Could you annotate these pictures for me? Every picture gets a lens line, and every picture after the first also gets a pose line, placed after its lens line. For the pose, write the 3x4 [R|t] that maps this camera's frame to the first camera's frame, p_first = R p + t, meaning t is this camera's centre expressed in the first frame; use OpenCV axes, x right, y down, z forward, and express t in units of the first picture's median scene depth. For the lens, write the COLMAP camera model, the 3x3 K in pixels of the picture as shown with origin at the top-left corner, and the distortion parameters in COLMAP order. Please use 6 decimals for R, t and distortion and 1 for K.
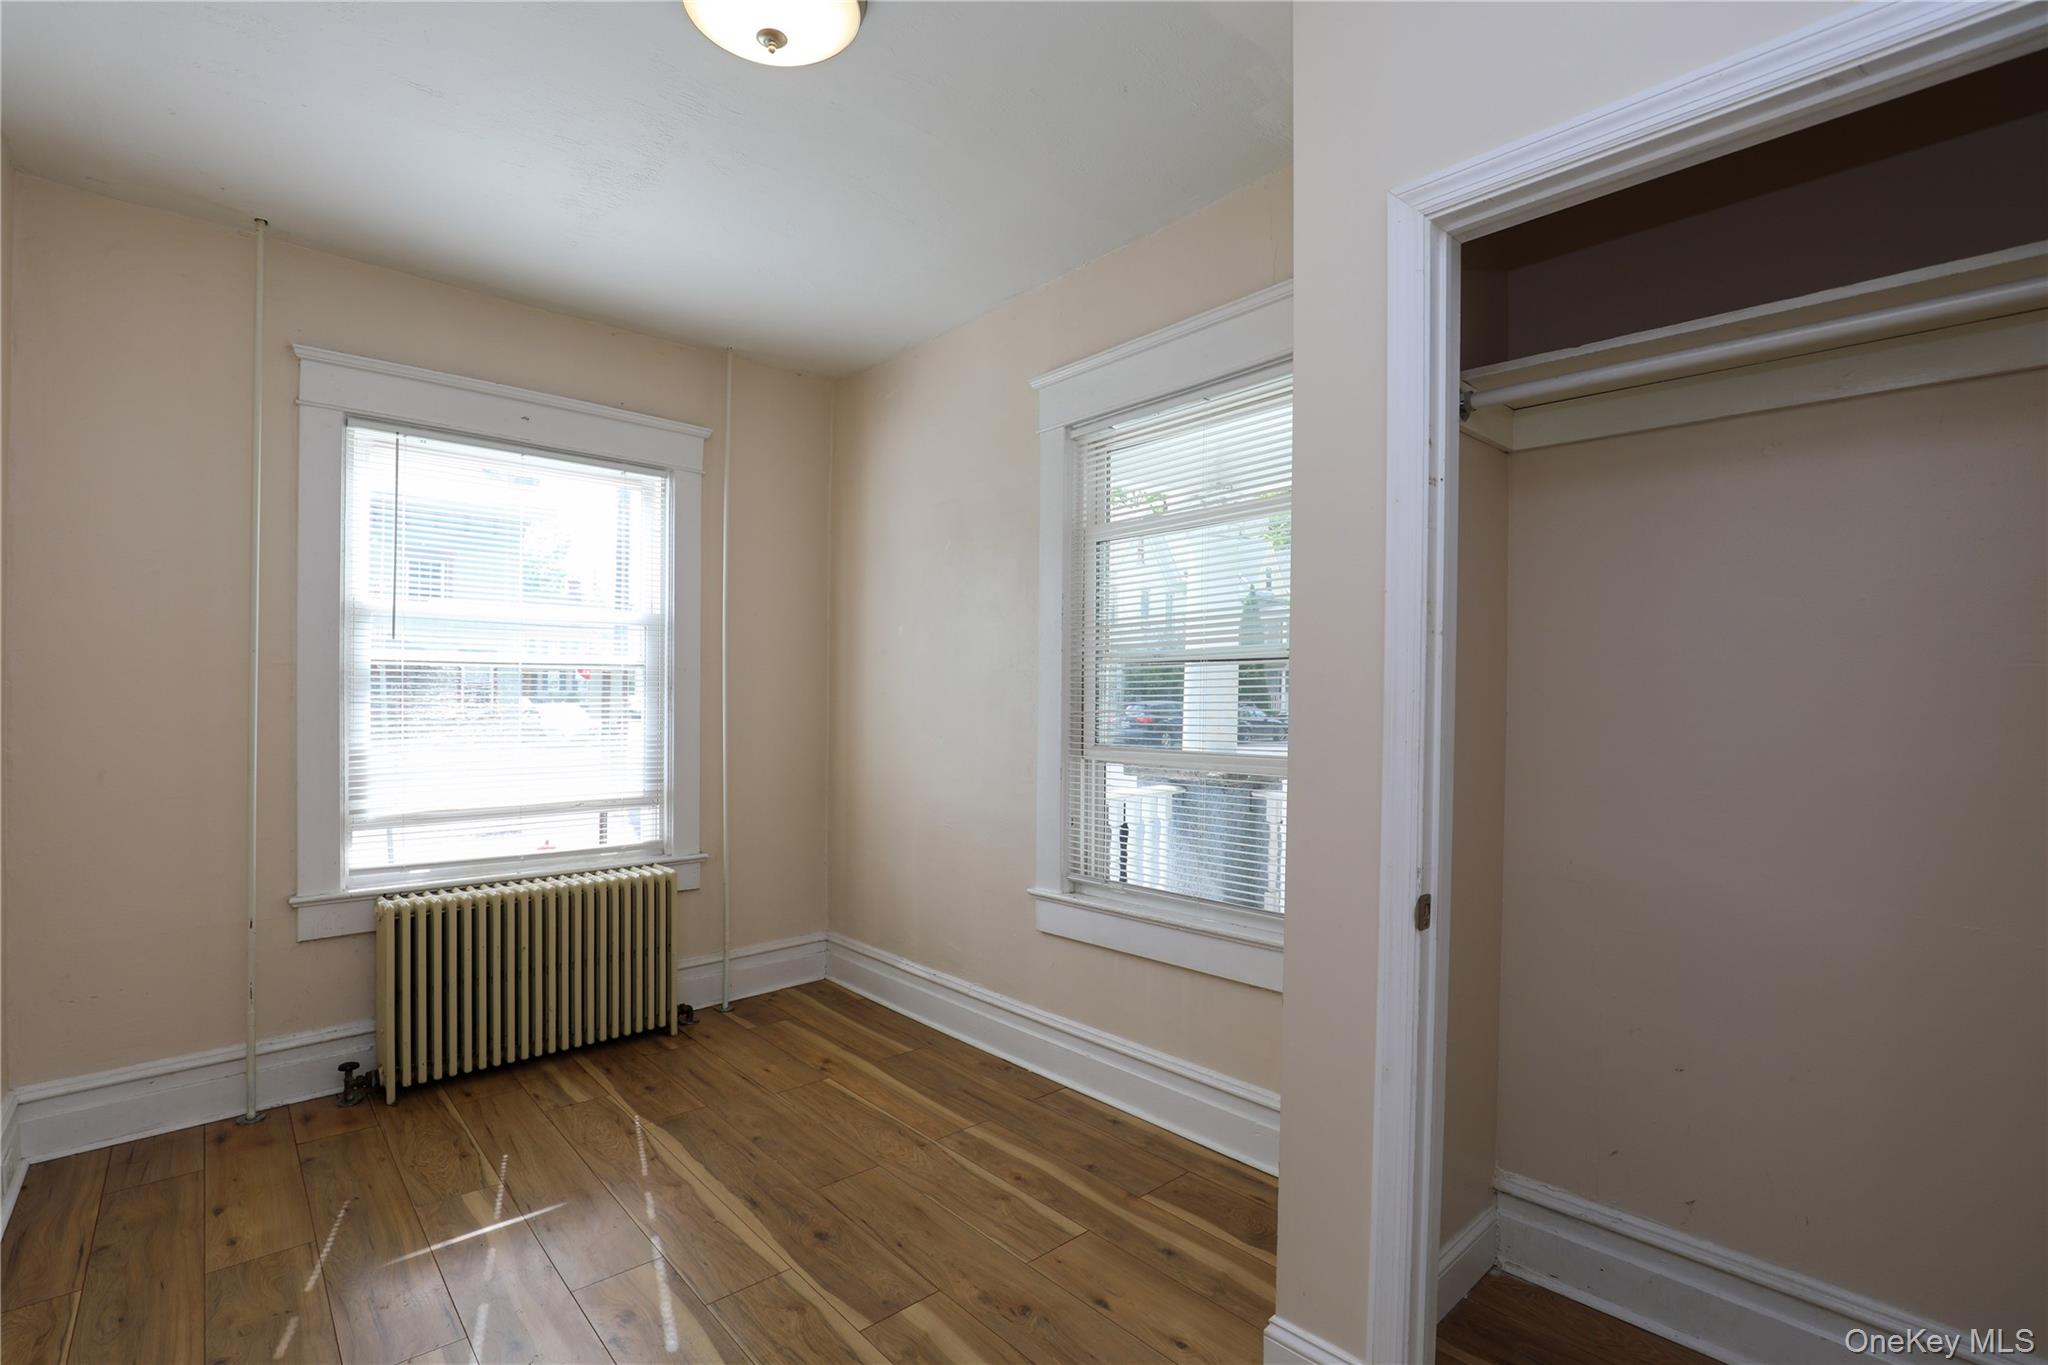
lens RADIAL K [[954.8, 0, 1033.5], [0, 954.8, 688.4], [0, 0, 1]] dist [-0.038964, 0.009081]
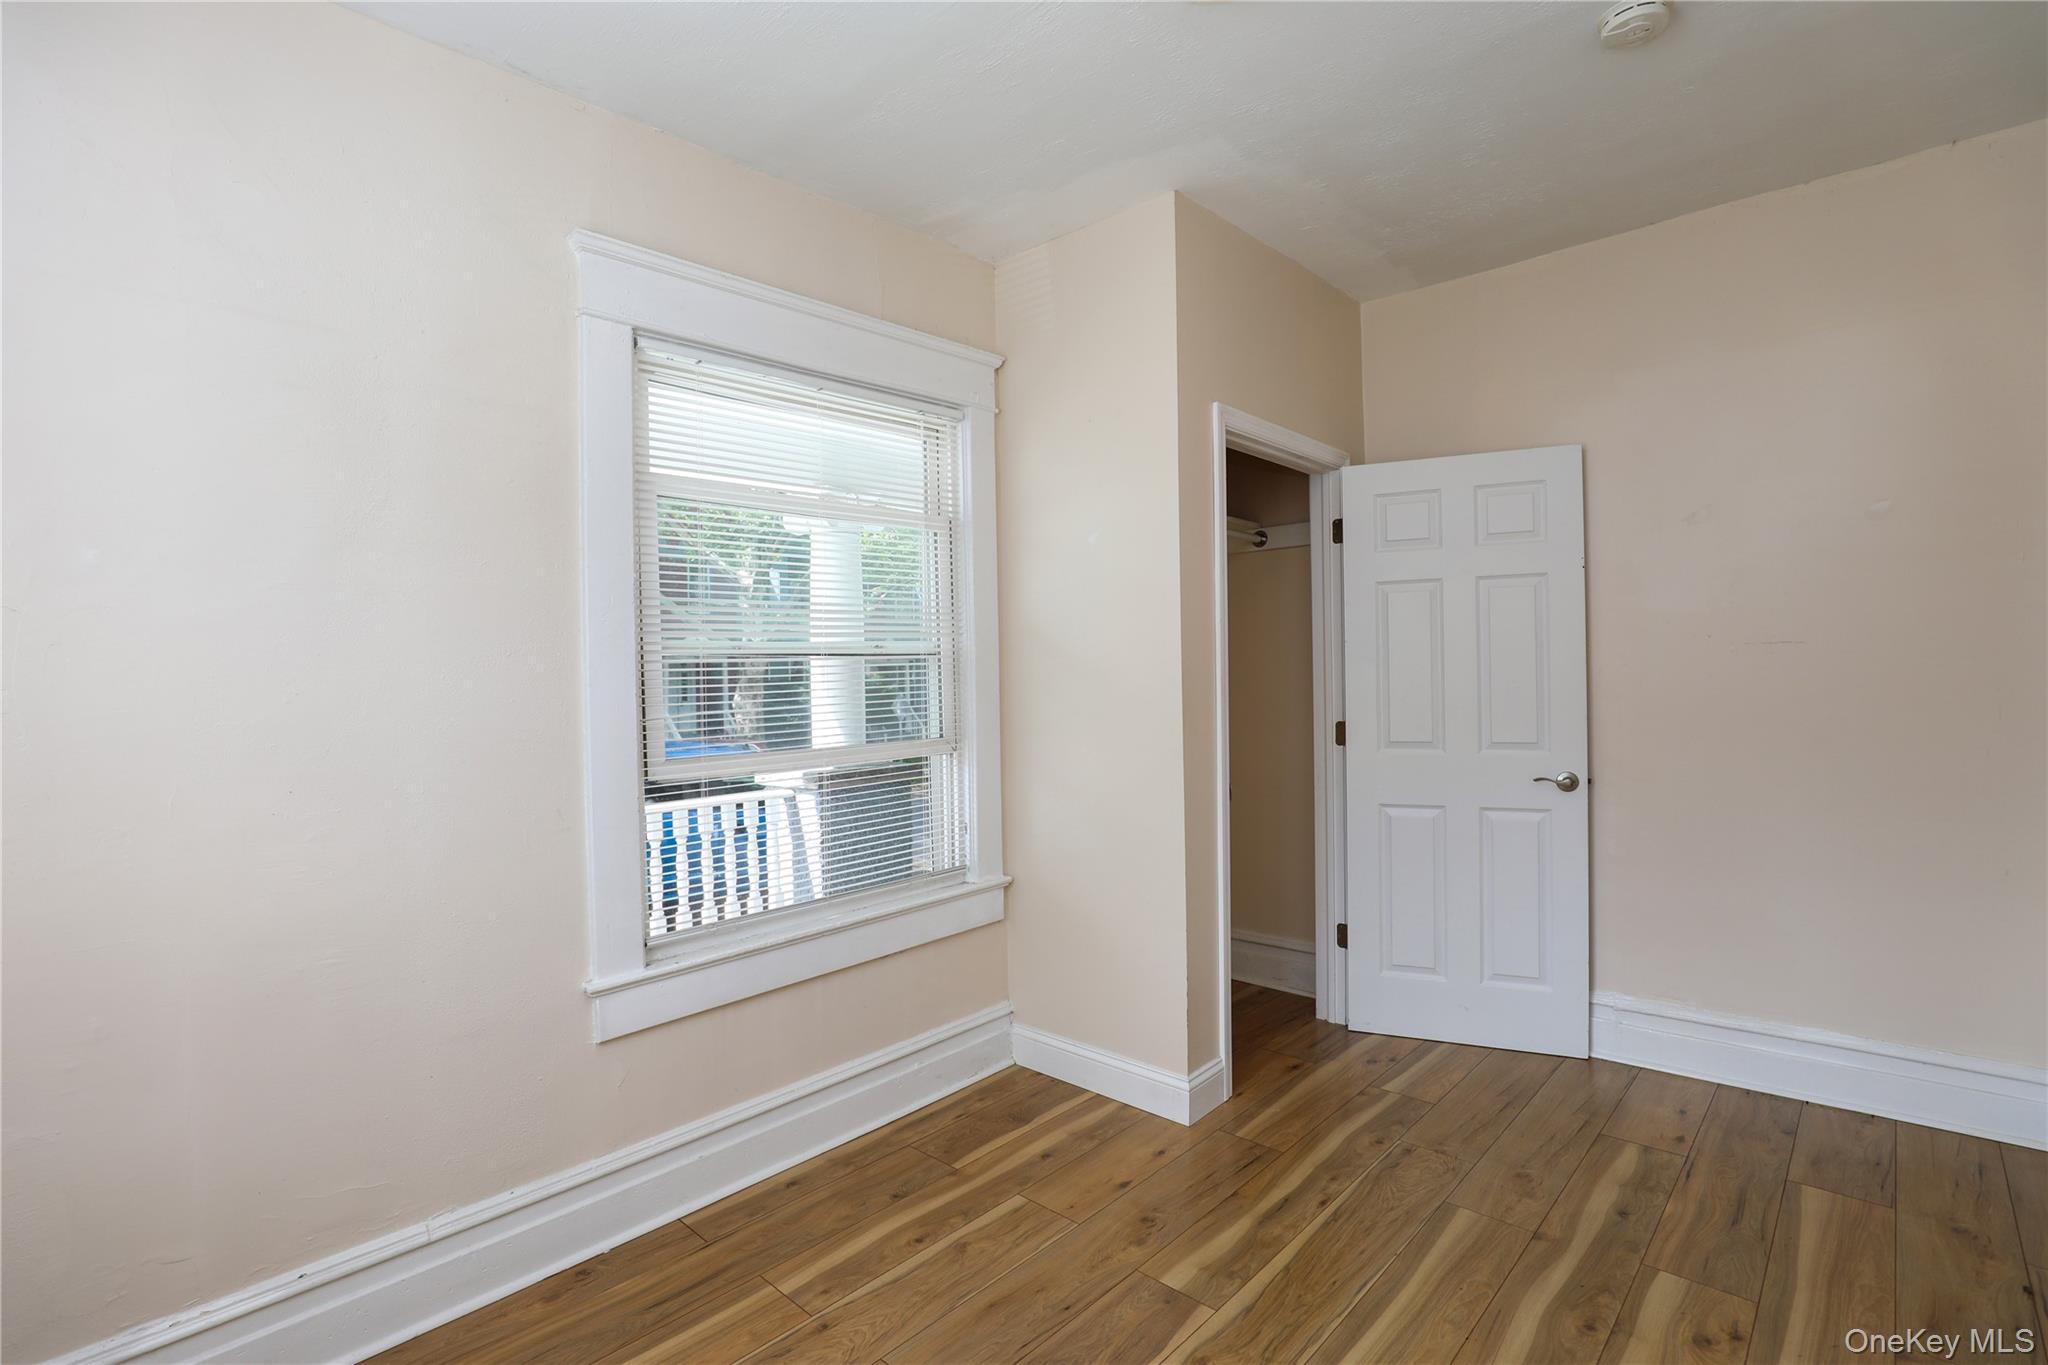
lens RADIAL K [[954.8, 0, 977.1], [0, 954.8, 694.7], [0, 0, 1]] dist [-0.038964, 0.009081]
pose [[-0.062262, -0.010748, 0.998002, -0.810775], [0.028729, 0.999508, 0.012557, 0.004343], [-0.997646, 0.029454, -0.061922, 0.903665]]
